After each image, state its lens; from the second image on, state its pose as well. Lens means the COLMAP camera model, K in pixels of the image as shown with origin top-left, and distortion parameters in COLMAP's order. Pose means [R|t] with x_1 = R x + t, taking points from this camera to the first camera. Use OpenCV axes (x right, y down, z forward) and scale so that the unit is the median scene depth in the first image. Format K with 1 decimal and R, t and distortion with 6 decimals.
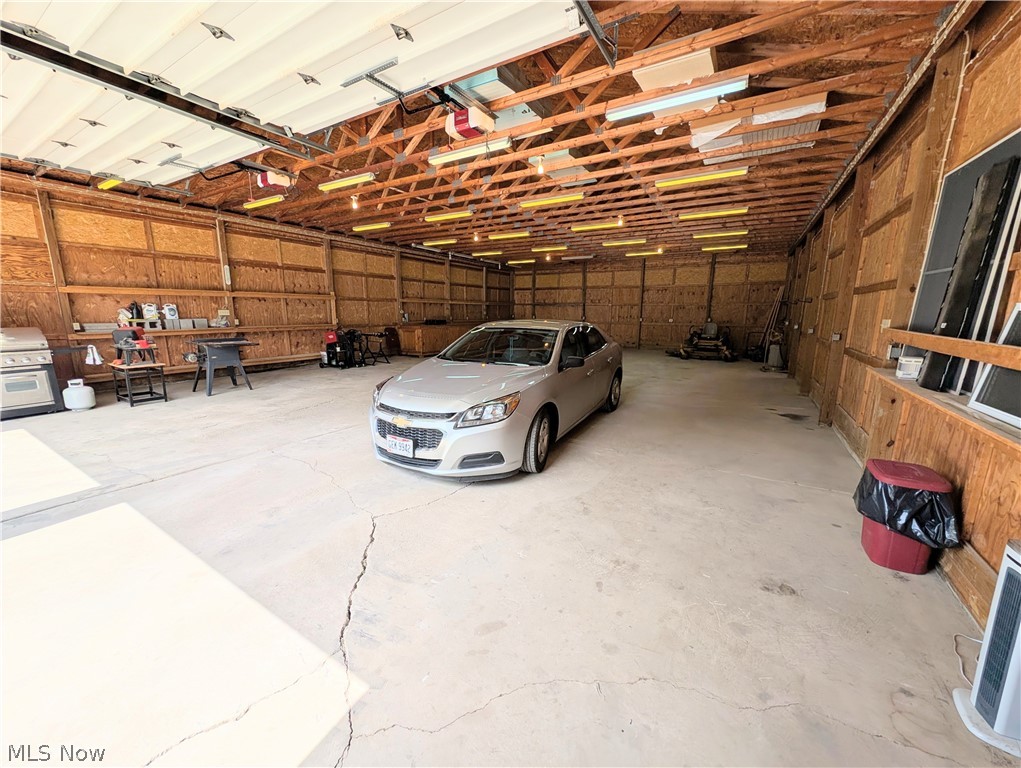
lens RADIAL K [[385.8, 0, 510.1], [0, 385.8, 382.0], [0, 0, 1]] dist [0.006163, -0.002762]
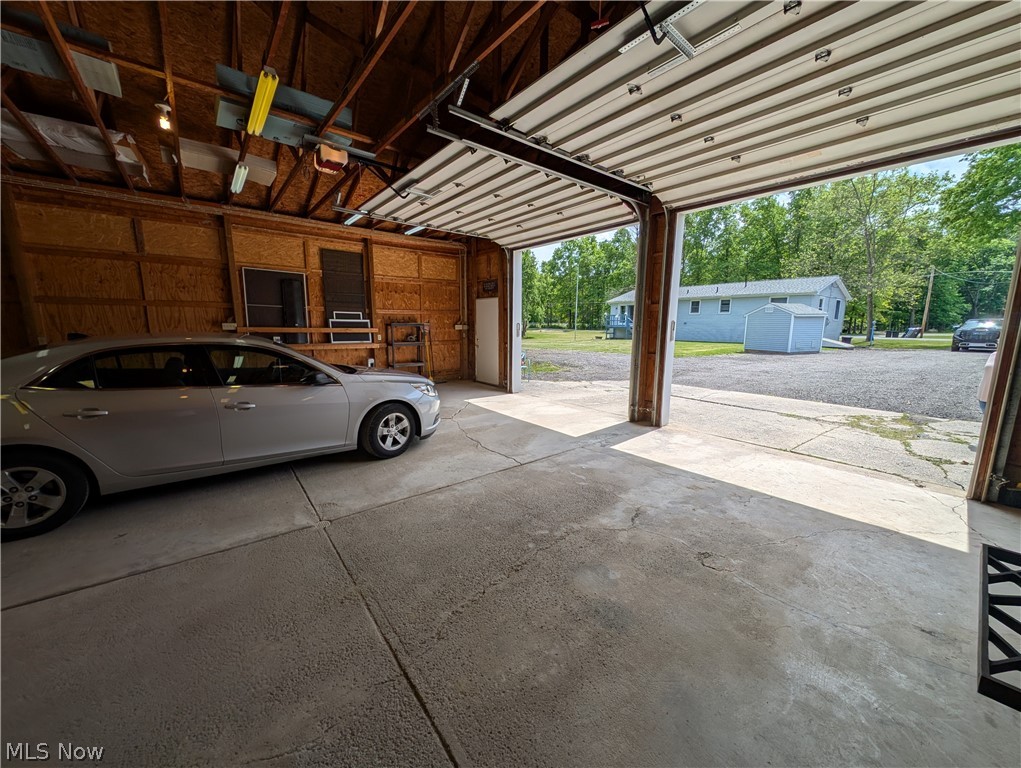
lens RADIAL K [[385.8, 0, 506.1], [0, 385.8, 388.0], [0, 0, 1]] dist [0.006163, -0.002762]
pose [[-0.937974, -0.072256, 0.339092, -0.286293], [0.048134, 0.941431, 0.333752, -0.109075], [-0.343347, 0.329372, -0.879560, 0.573903]]
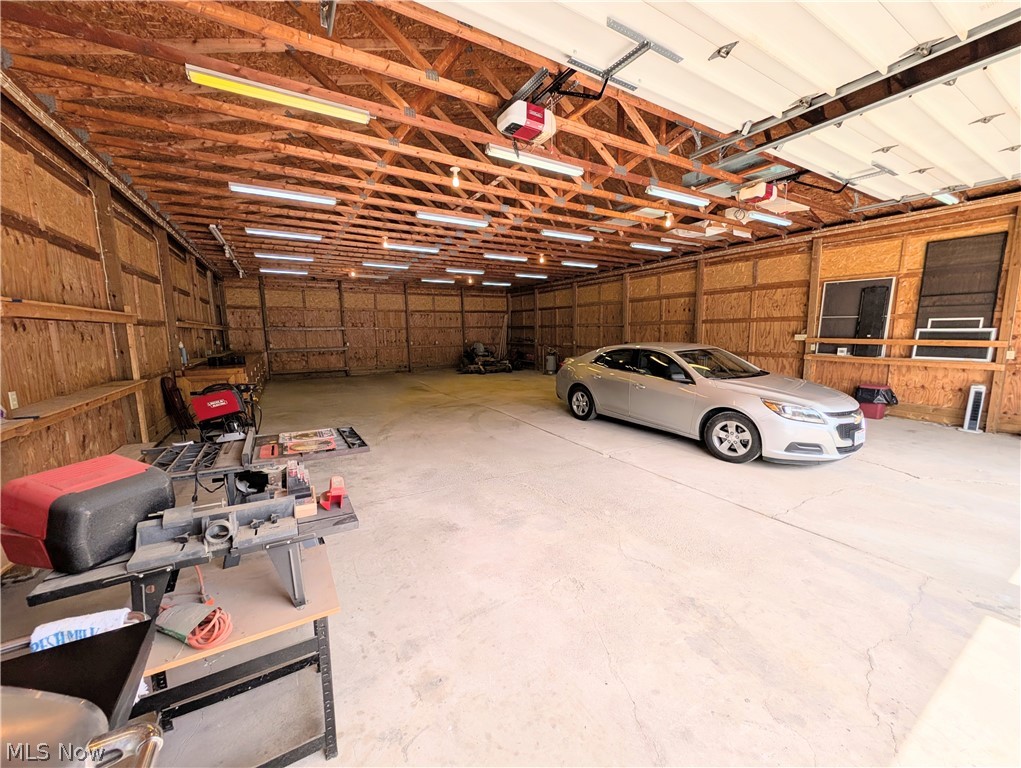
lens RADIAL K [[385.8, 0, 512.3], [0, 385.8, 384.6], [0, 0, 1]] dist [0.006163, -0.002762]
pose [[0.477308, -0.134379, 0.868400, -0.479978], [0.176404, 0.982773, 0.055119, -0.072006], [-0.860848, 0.126880, 0.492791, 0.324324]]
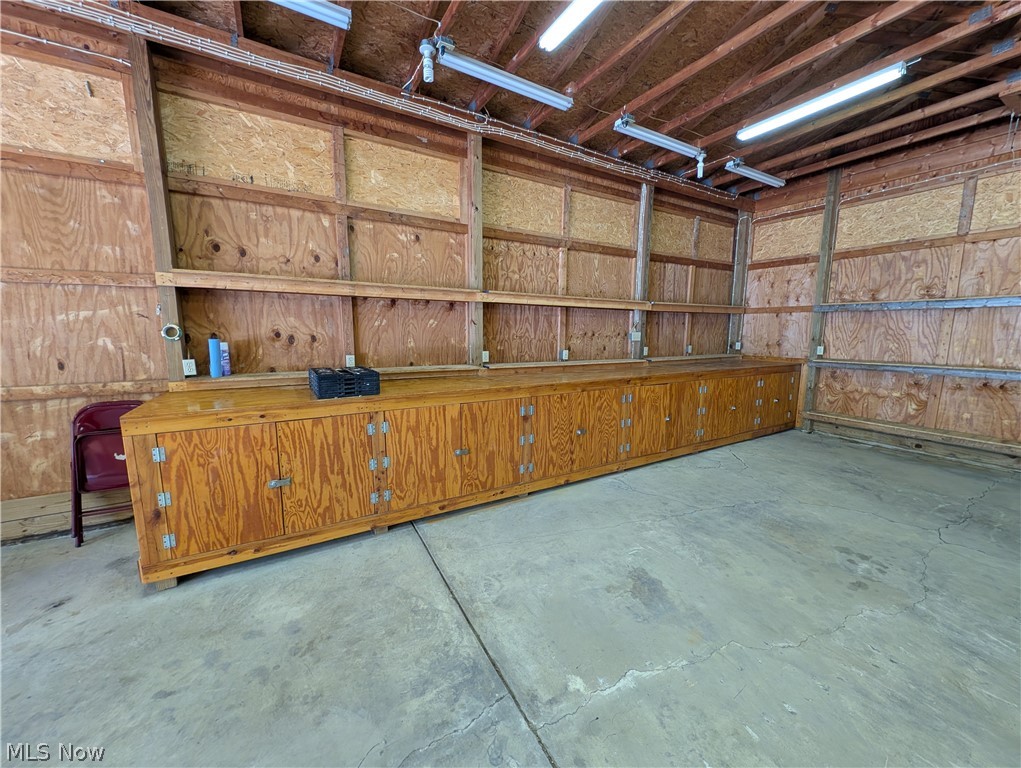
lens RADIAL K [[385.8, 0, 510.5], [0, 385.8, 383.7], [0, 0, 1]] dist [0.006163, -0.002762]
pose [[0.877296, 0.062089, -0.475917, -0.005357], [-0.087040, 0.995737, -0.030541, -0.147182], [0.471991, 0.068218, 0.878960, 0.815419]]
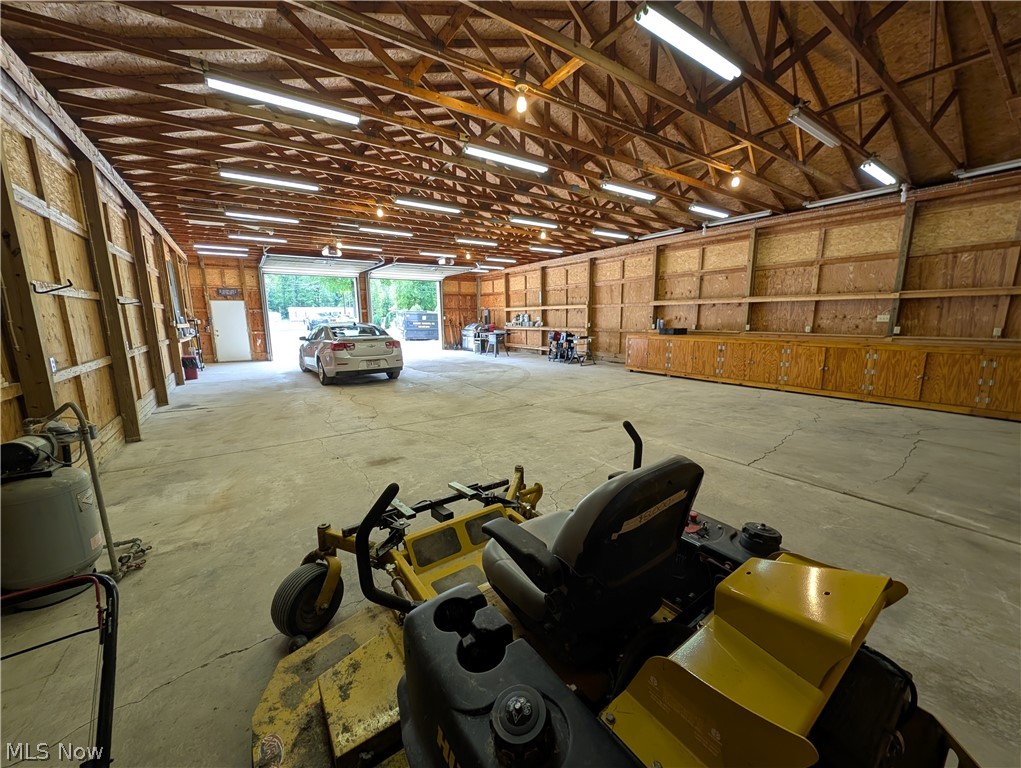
lens RADIAL K [[385.8, 0, 513.7], [0, 385.8, 384.8], [0, 0, 1]] dist [0.006163, -0.002762]
pose [[-0.408713, 0.150438, -0.900179, 0.572916], [-0.165628, 0.957717, 0.235255, -0.171255], [0.897508, 0.245247, -0.366515, 0.975587]]
